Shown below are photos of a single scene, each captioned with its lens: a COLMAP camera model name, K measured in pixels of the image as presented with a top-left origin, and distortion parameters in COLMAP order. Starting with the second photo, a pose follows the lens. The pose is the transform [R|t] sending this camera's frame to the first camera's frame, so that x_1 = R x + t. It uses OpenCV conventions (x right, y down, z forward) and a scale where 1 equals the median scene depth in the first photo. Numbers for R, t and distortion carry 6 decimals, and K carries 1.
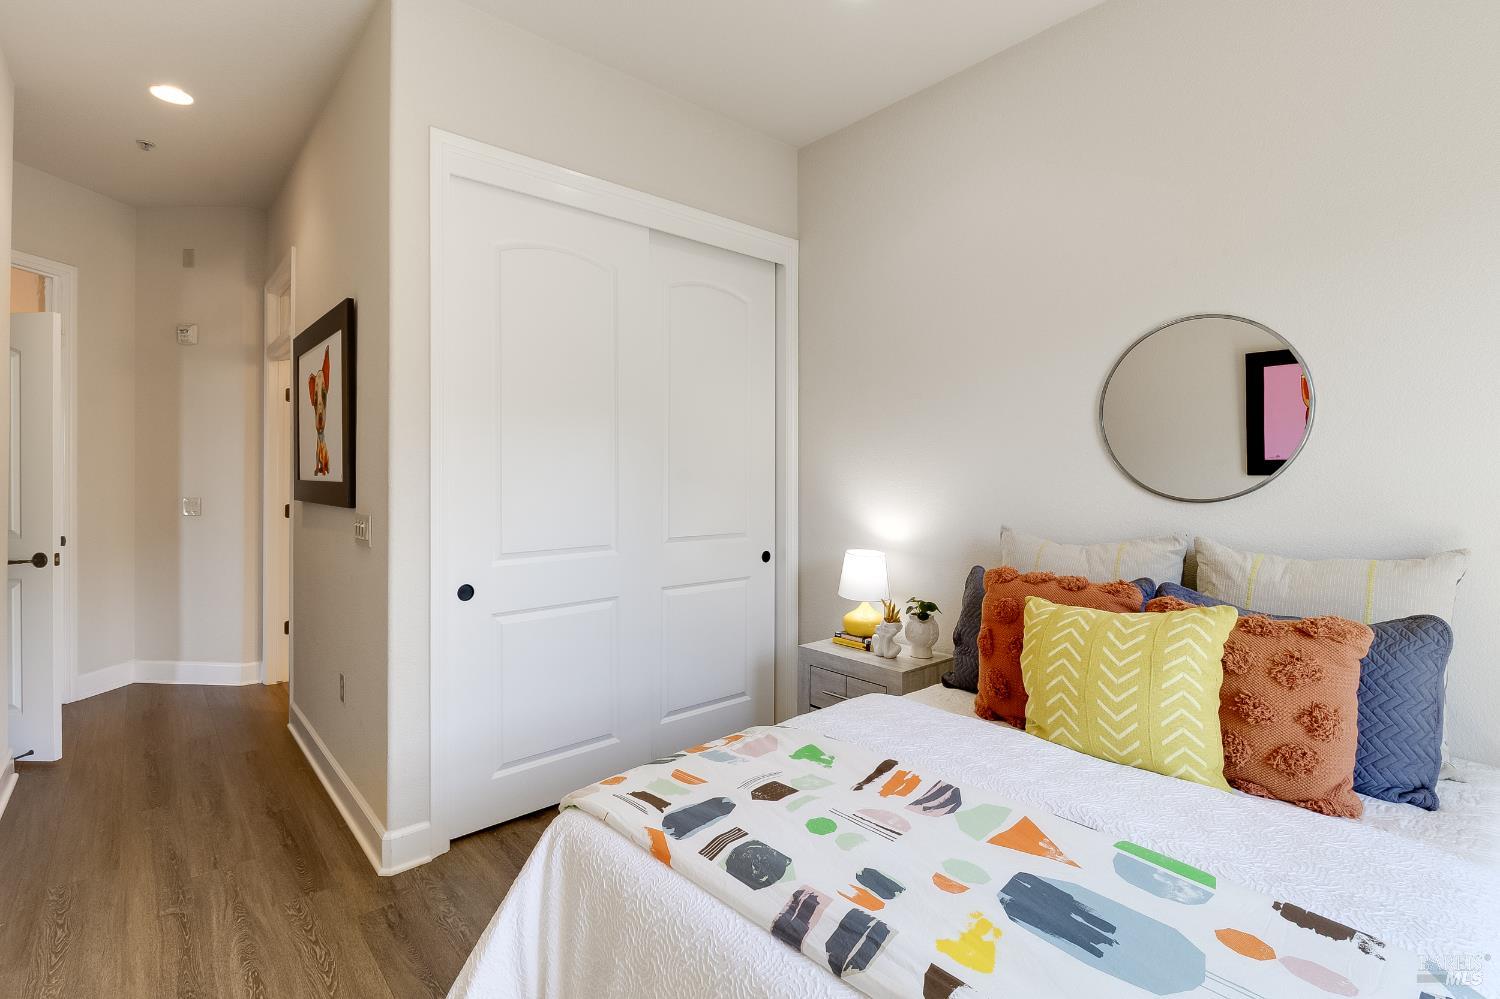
lens RADIAL K [[702.1, 0, 758.0], [0, 702.1, 470.9], [0, 0, 1]] dist [0.001244, -0.000550]
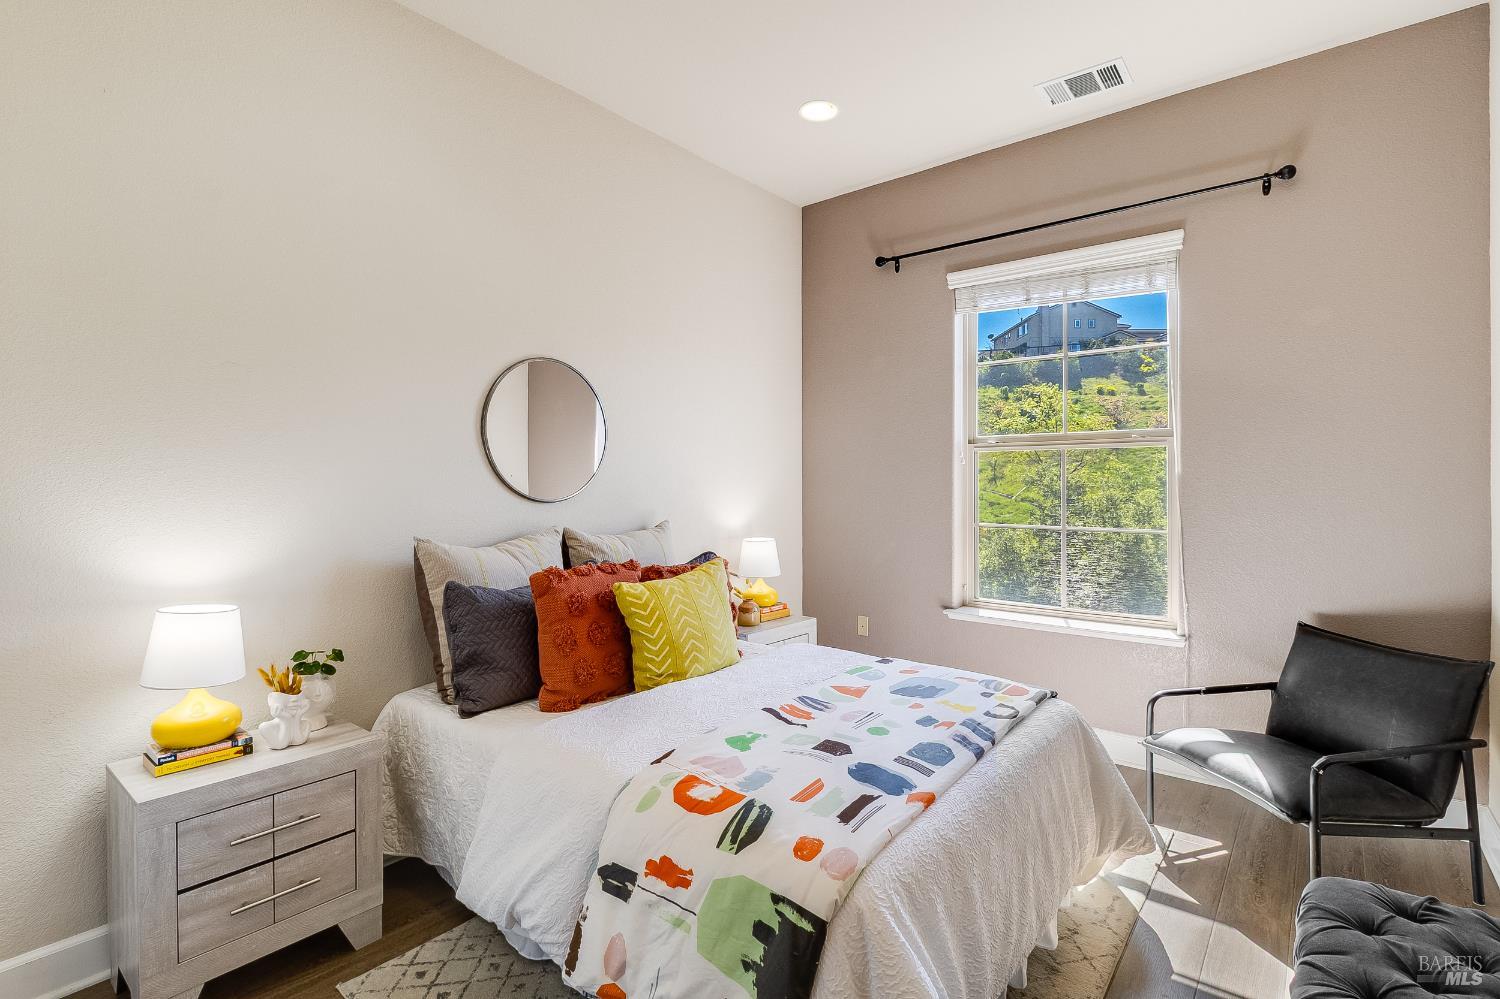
lens RADIAL K [[694.7, 0, 749.6], [0, 694.7, 484.5], [0, 0, 1]] dist [-0.001557, -0.003985]
pose [[-0.147312, -0.004600, 0.989079, -0.967197], [-0.002127, 0.999988, 0.004334, 0.007950], [-0.989088, -0.001465, -0.147320, 1.142139]]
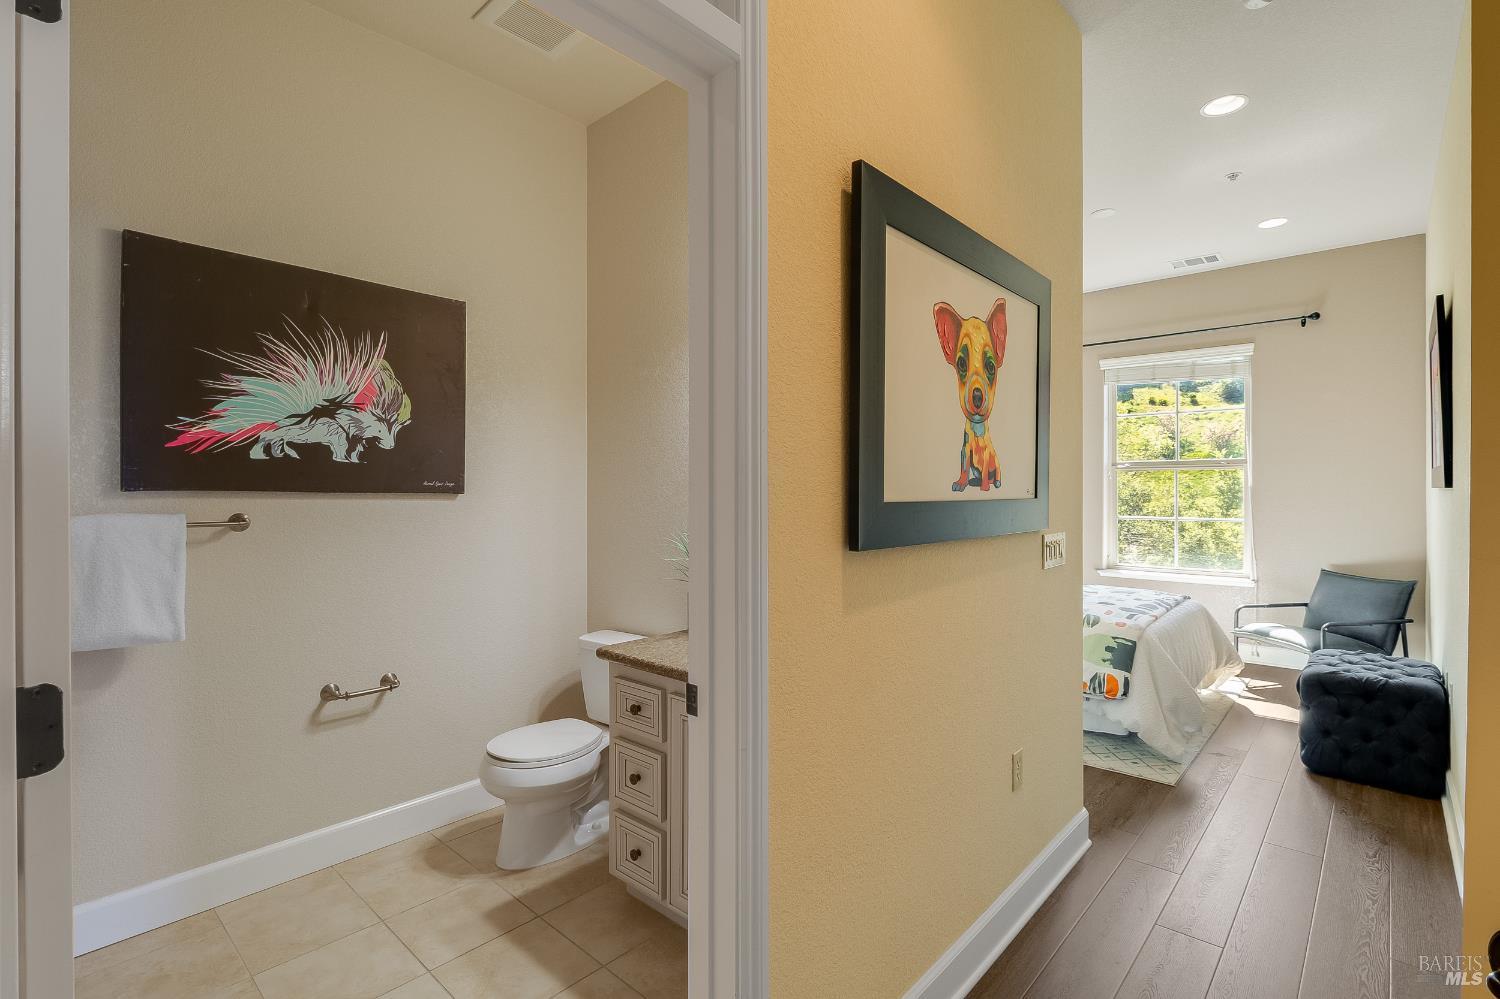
lens RADIAL K [[694.7, 0, 755.2], [0, 694.7, 494.4], [0, 0, 1]] dist [-0.001557, -0.003985]
pose [[-0.101240, -0.005744, 0.994845, -2.170938], [-0.002161, 0.999982, 0.005554, 0.012343], [-0.994860, -0.001587, -0.101250, 2.257955]]
